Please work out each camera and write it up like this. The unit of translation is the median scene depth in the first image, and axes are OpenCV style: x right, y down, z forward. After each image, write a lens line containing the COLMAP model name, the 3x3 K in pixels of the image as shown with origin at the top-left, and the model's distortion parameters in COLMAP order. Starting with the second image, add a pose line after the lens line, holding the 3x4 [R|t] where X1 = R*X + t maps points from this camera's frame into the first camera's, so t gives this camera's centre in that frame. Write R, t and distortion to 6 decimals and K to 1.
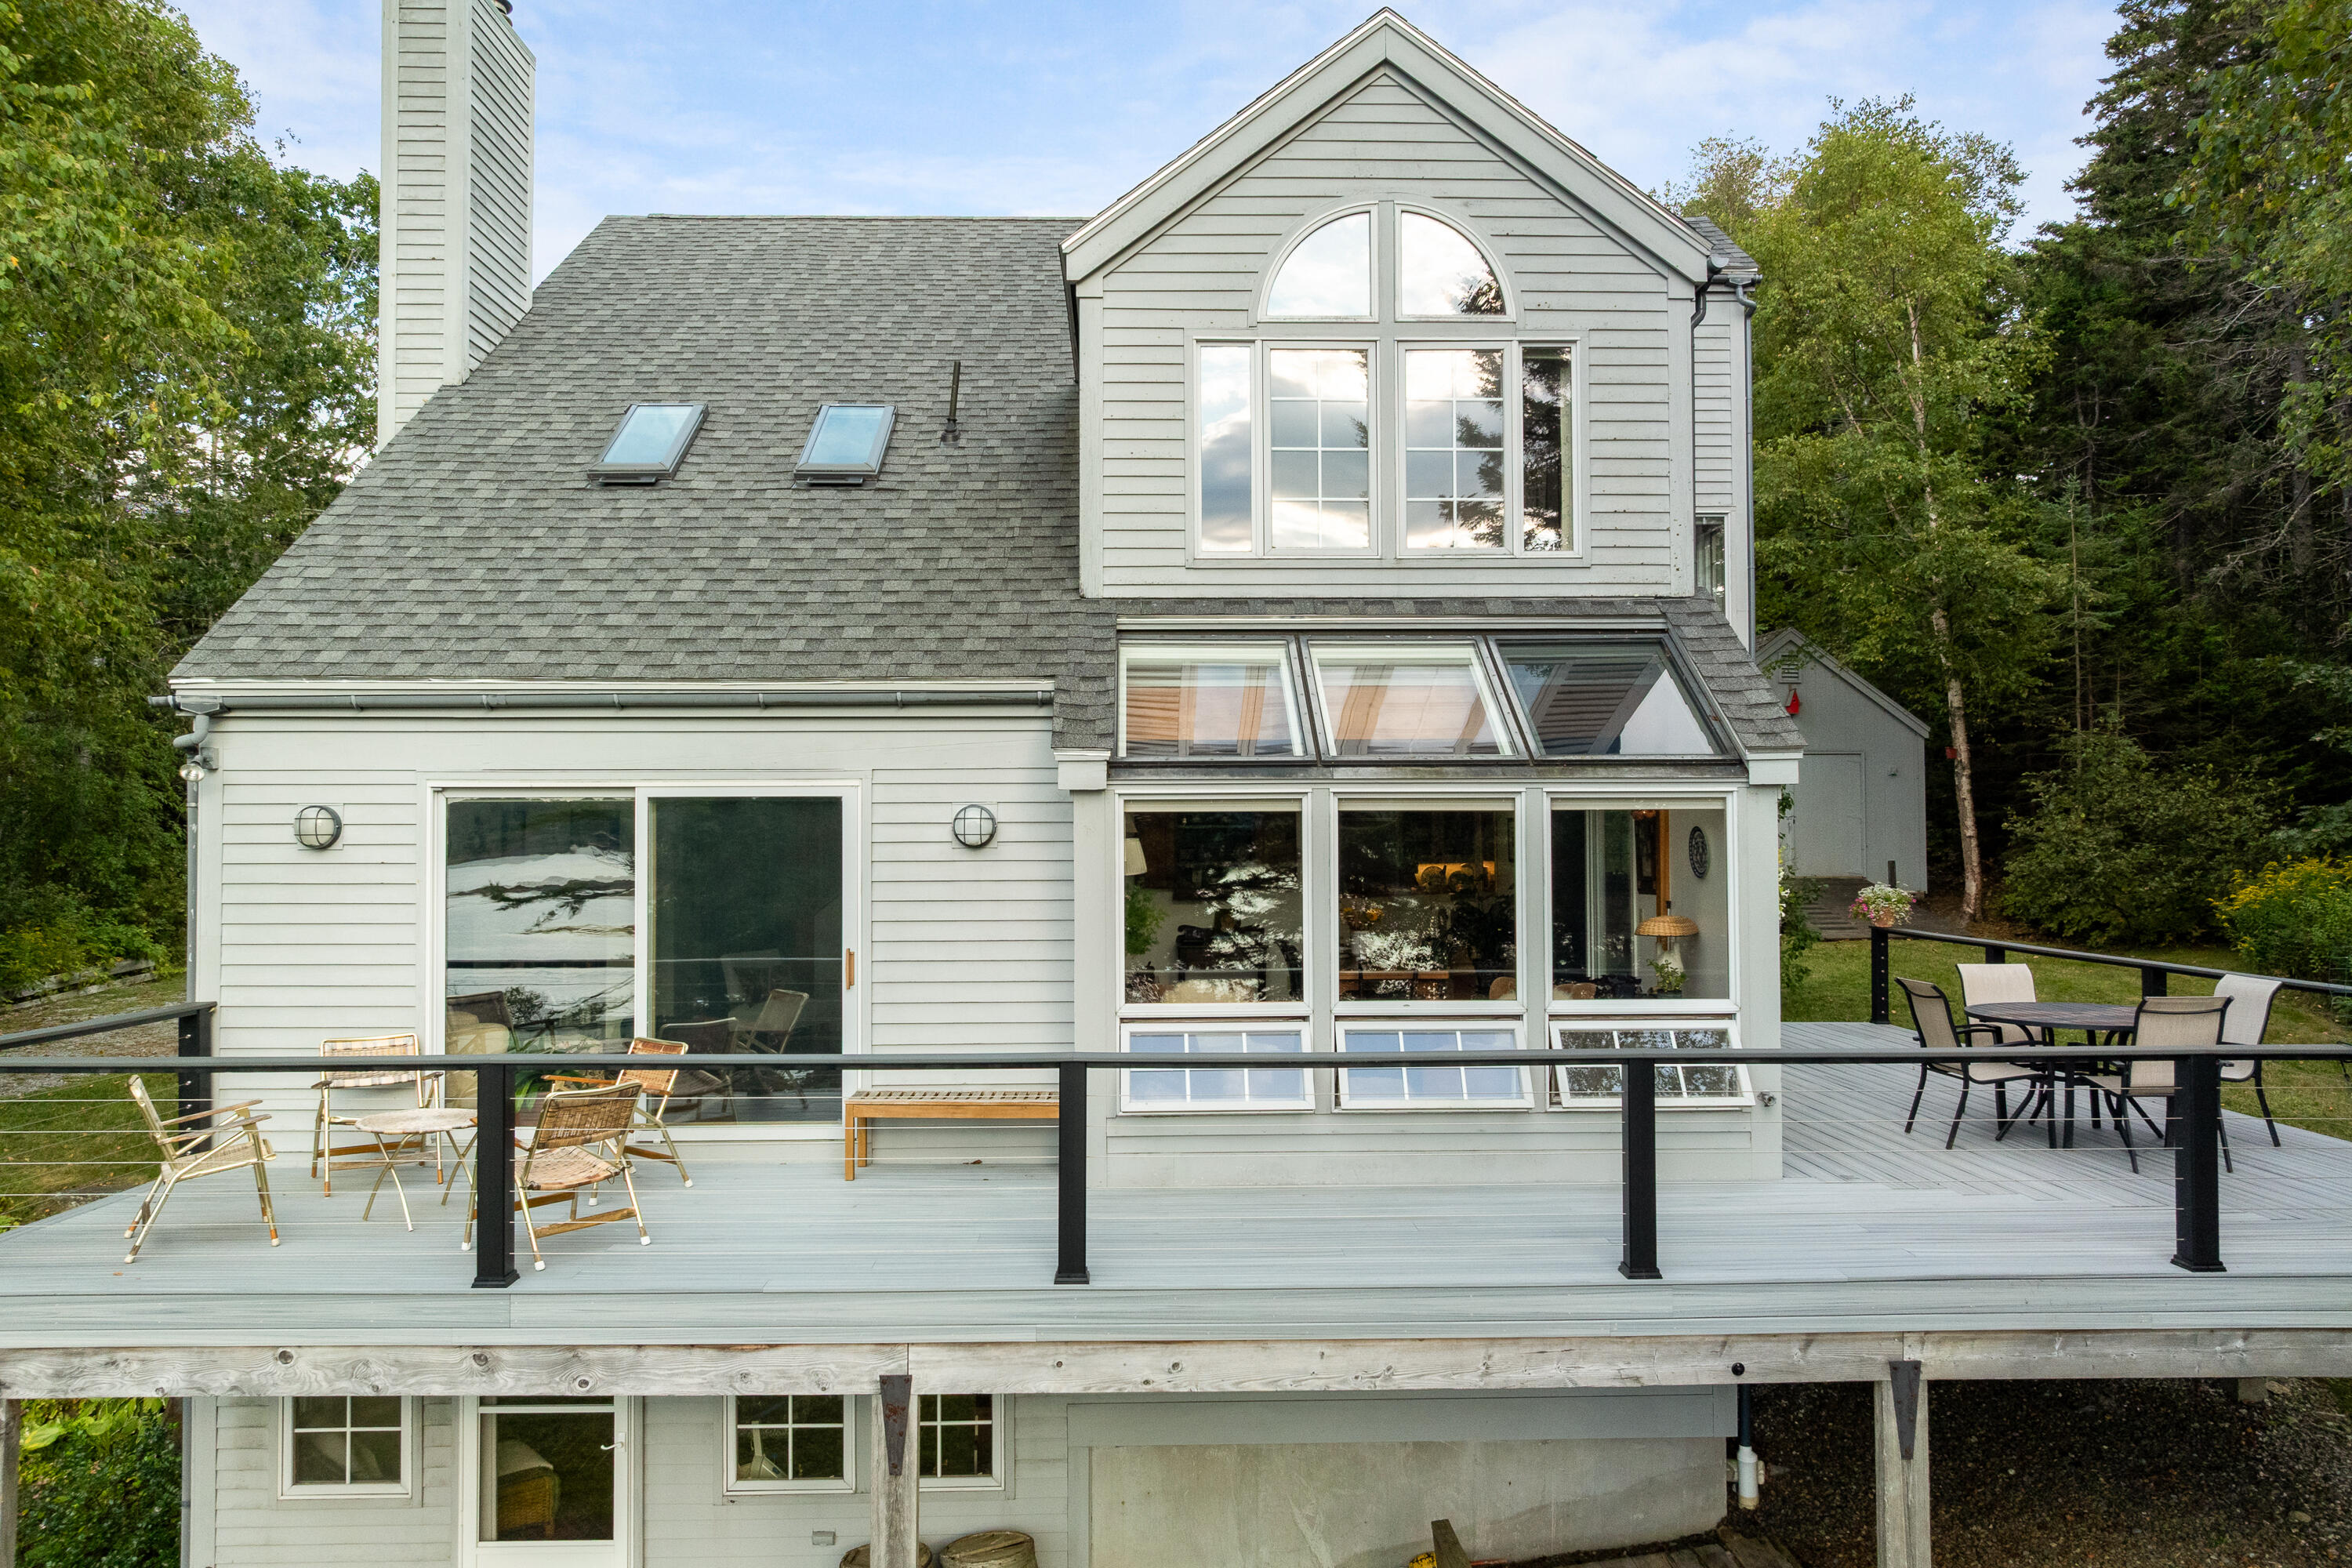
lens RADIAL K [[1614.5, 0, 1179.0], [0, 1614.5, 796.8], [0, 0, 1]] dist [-0.001388, 0.003864]
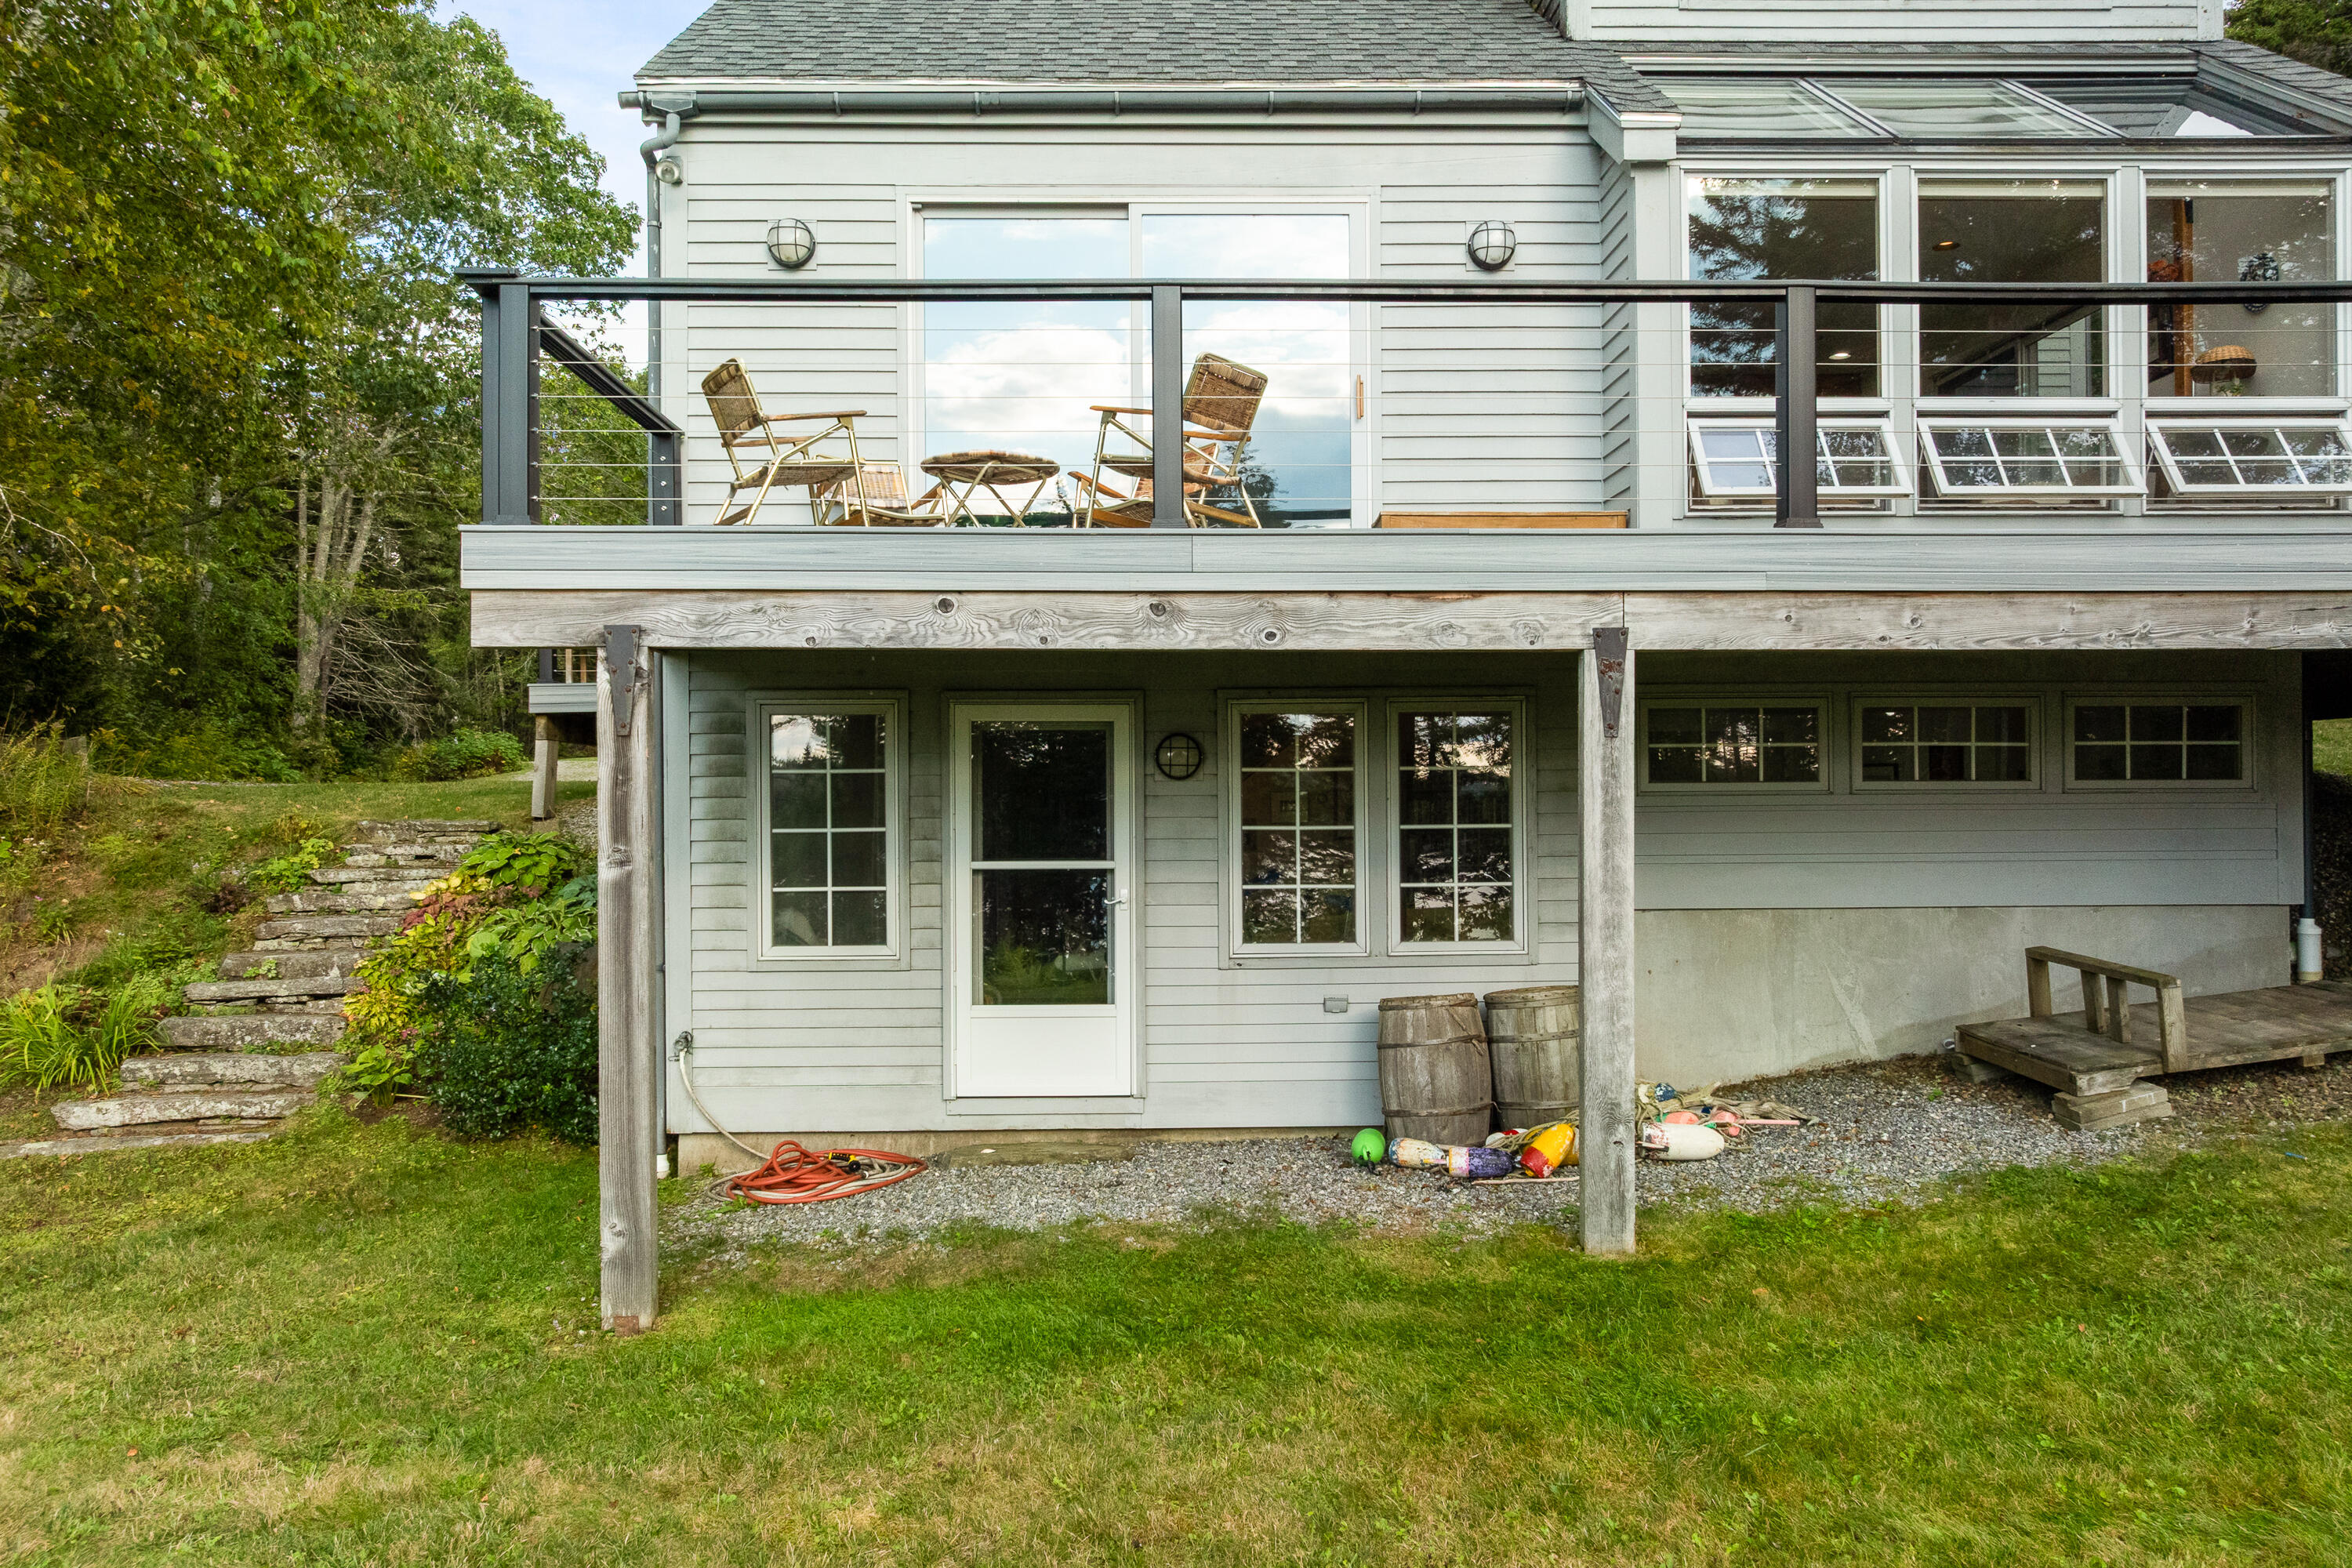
lens RADIAL K [[1621.9, 0, 1178.9], [0, 1621.9, 795.8], [0, 0, 1]] dist [0.002207, -0.001505]
pose [[0.999983, -0.003127, -0.004938, -0.296998], [0.003203, 0.999875, 0.015495, 0.313549], [0.004889, -0.015511, 0.999868, 0.058727]]
